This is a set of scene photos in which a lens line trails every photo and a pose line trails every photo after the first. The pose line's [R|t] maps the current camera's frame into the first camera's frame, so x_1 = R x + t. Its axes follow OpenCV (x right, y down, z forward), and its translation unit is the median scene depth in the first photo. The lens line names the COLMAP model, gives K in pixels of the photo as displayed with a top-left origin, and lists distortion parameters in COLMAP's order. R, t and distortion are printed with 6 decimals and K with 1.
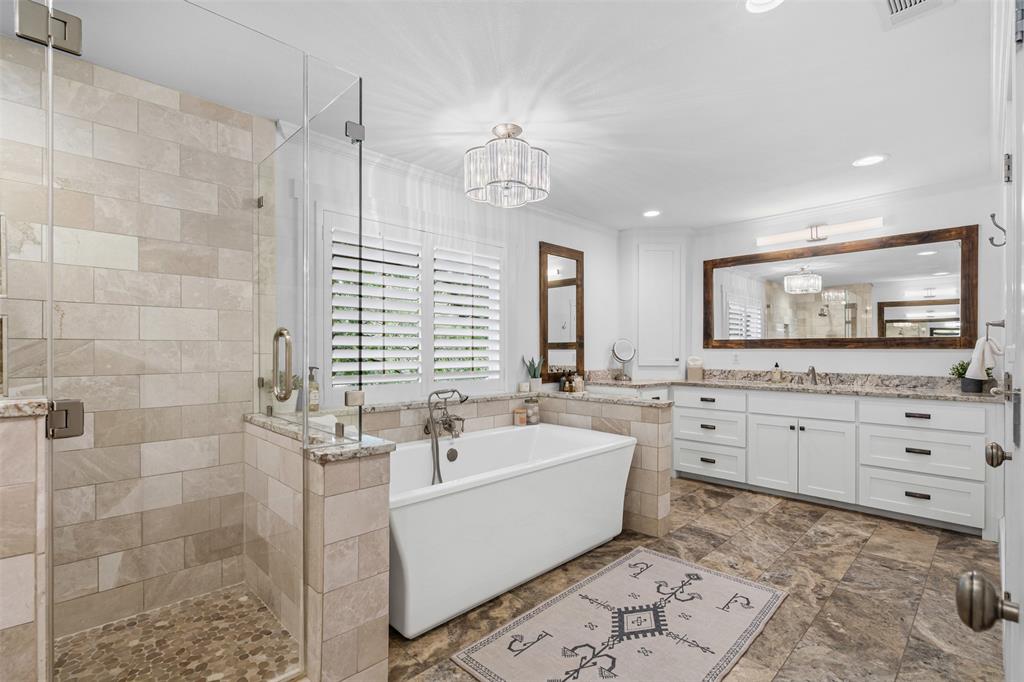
lens RADIAL K [[465.2, 0, 506.2], [0, 465.2, 345.9], [0, 0, 1]] dist [-0.001408, 0.000487]
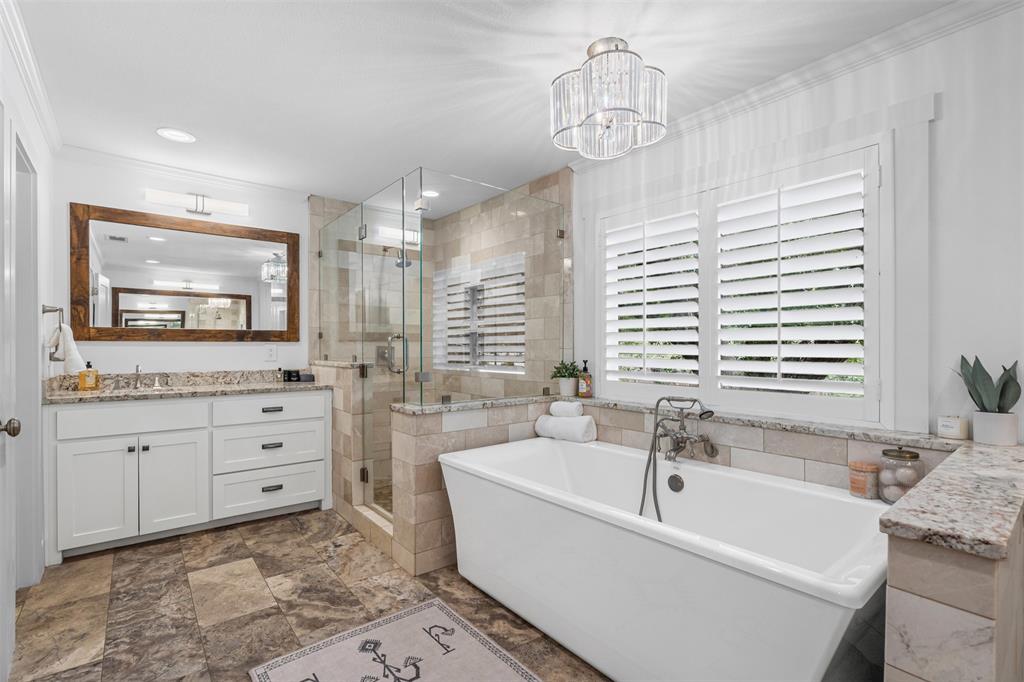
lens RADIAL K [[465.2, 0, 506.2], [0, 465.2, 345.9], [0, 0, 1]] dist [-0.001408, 0.000487]
pose [[-0.087152, 0.000330, -0.996195, 0.871624], [0.016401, 0.999865, -0.001104, 0.008884], [0.996060, -0.016435, -0.087146, 1.044587]]
